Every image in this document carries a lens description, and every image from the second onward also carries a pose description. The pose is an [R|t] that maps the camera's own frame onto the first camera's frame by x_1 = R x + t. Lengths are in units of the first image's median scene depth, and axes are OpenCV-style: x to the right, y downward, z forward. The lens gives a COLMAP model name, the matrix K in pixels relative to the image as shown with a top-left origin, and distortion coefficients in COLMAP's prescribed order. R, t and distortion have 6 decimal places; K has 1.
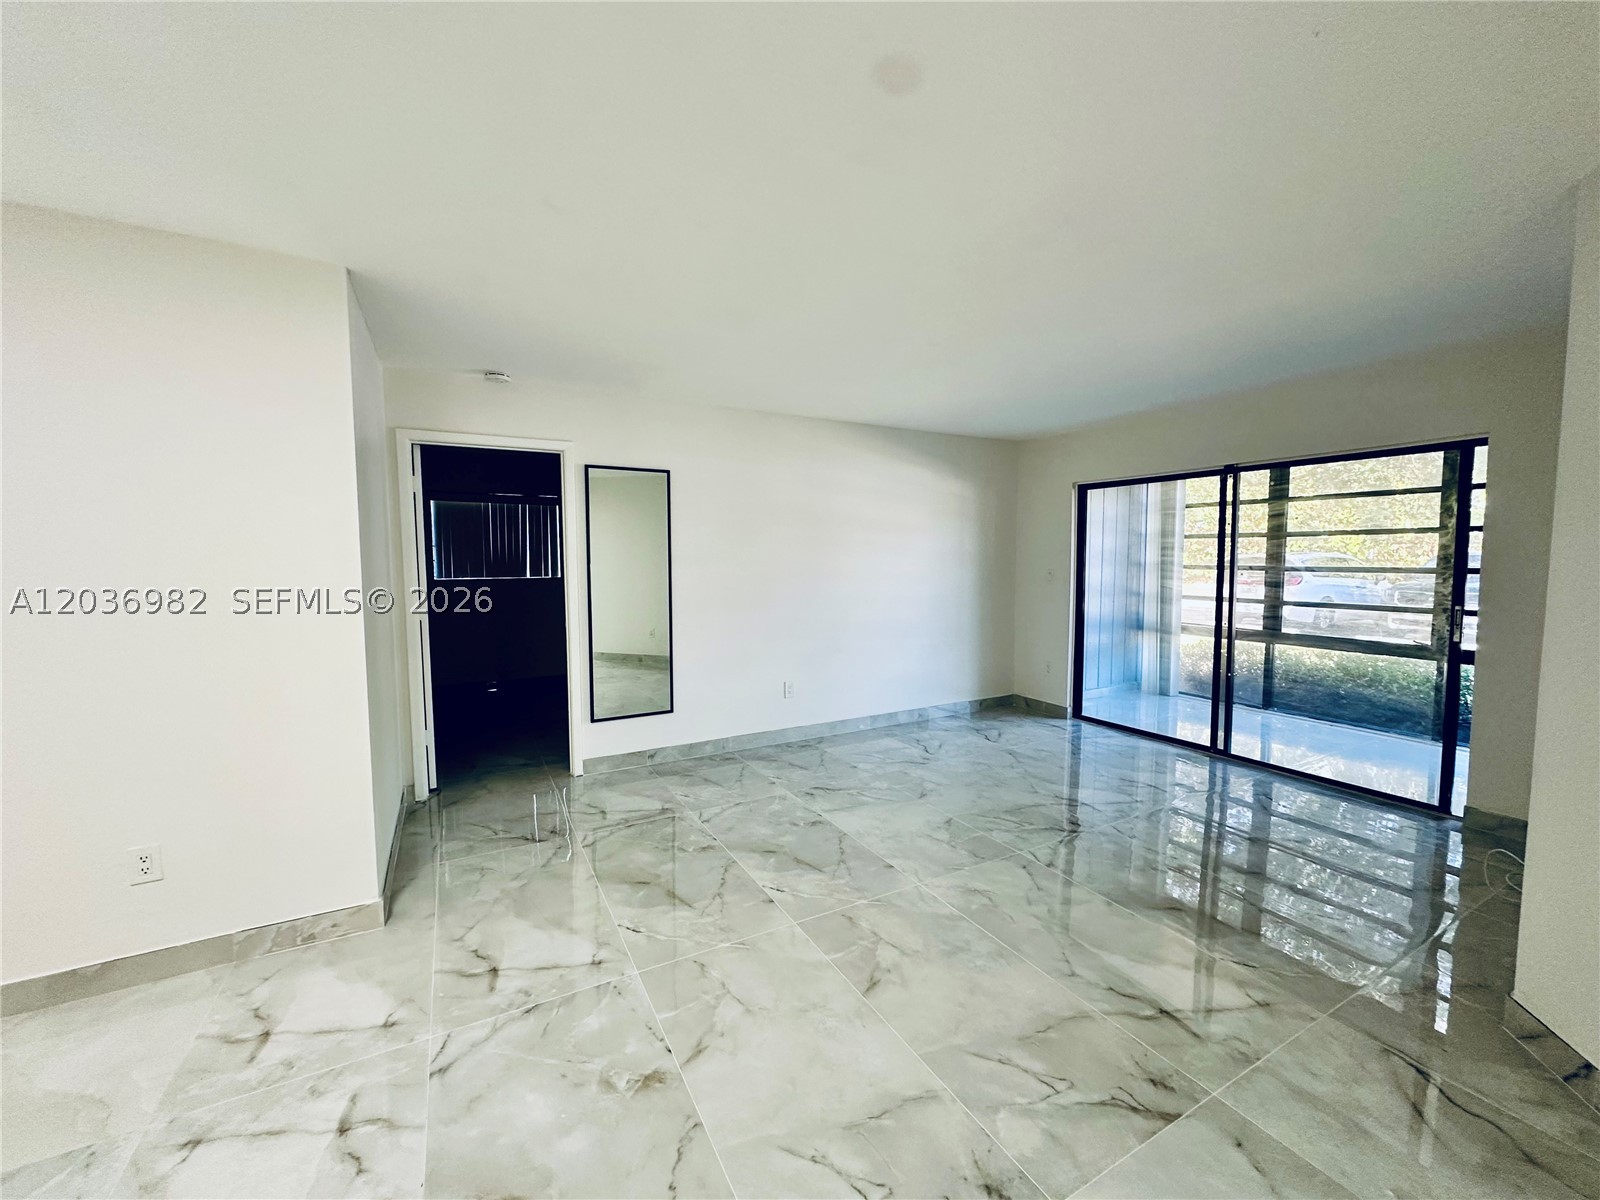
lens RADIAL K [[632.5, 0, 804.4], [0, 632.5, 600.1], [0, 0, 1]] dist [-0.001705, -0.000072]
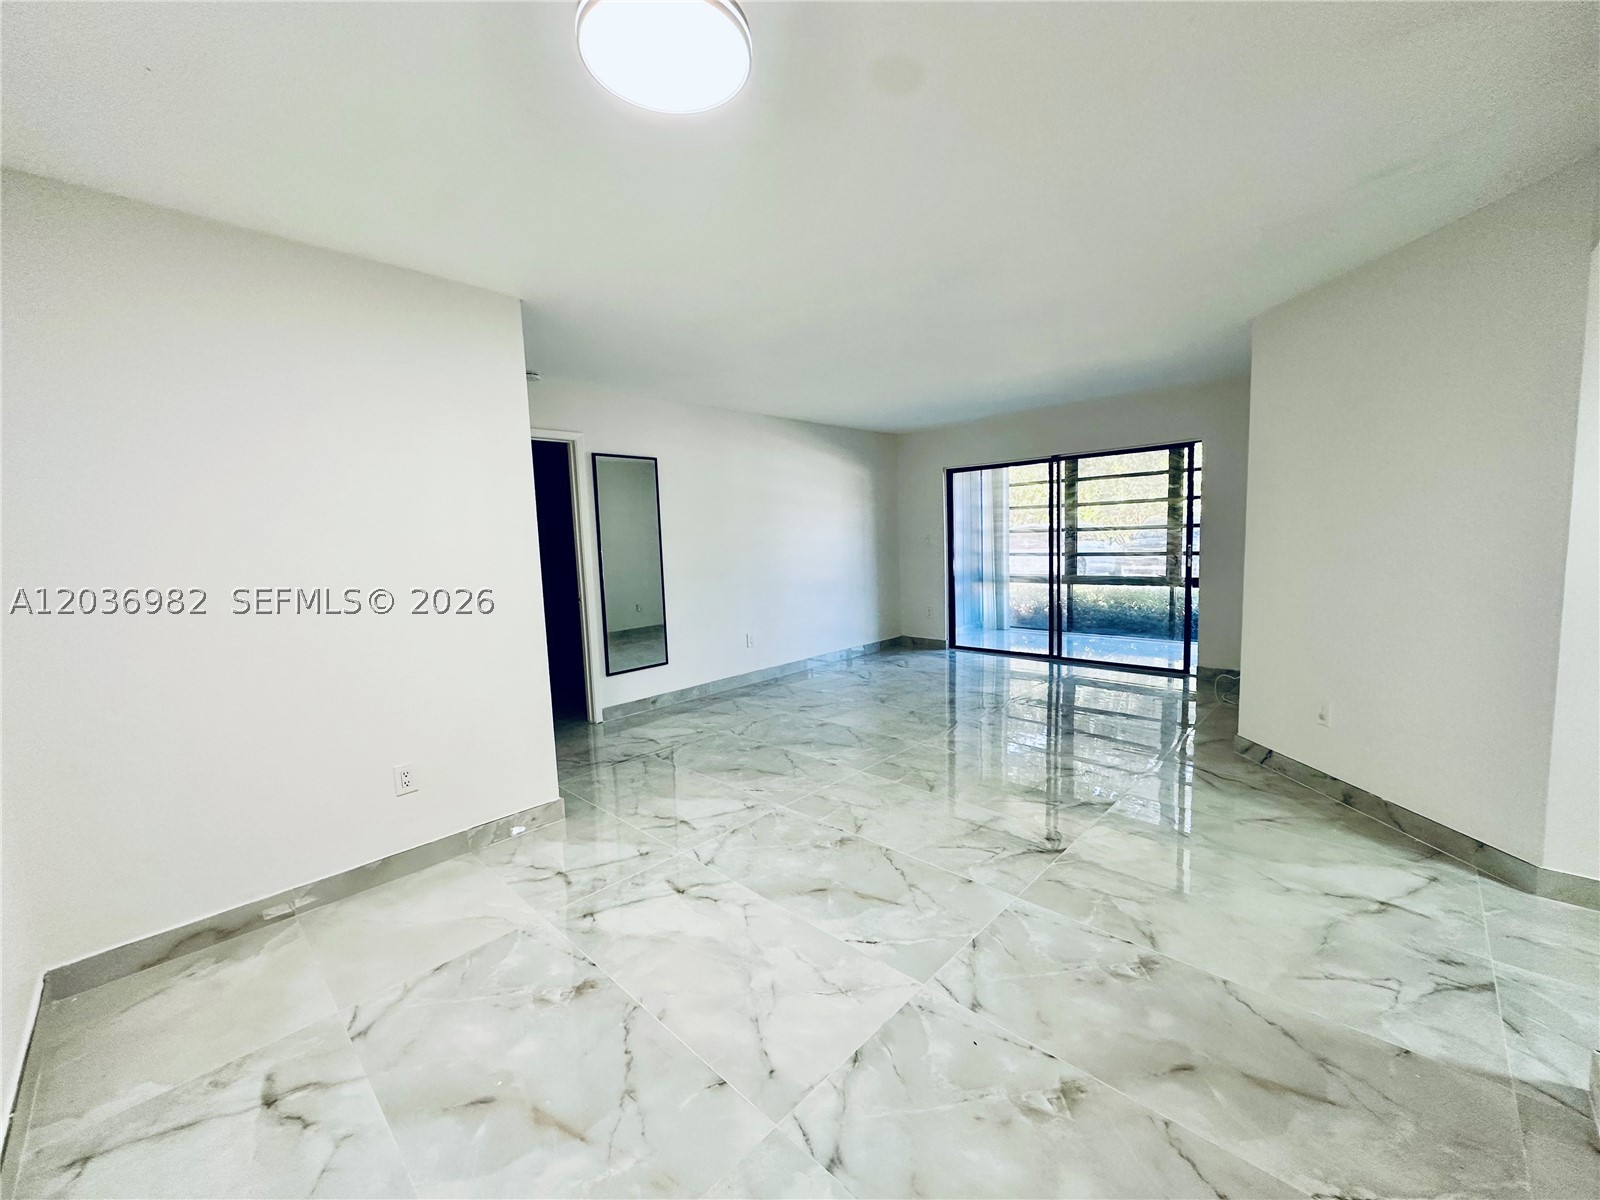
lens RADIAL K [[632.5, 0, 804.4], [0, 632.5, 600.1], [0, 0, 1]] dist [-0.001705, -0.000072]
pose [[0.953725, -0.062209, 0.294175, -0.297872], [0.054230, 0.997907, 0.035213, 0.030276], [-0.295750, -0.017630, 0.955103, -0.196327]]
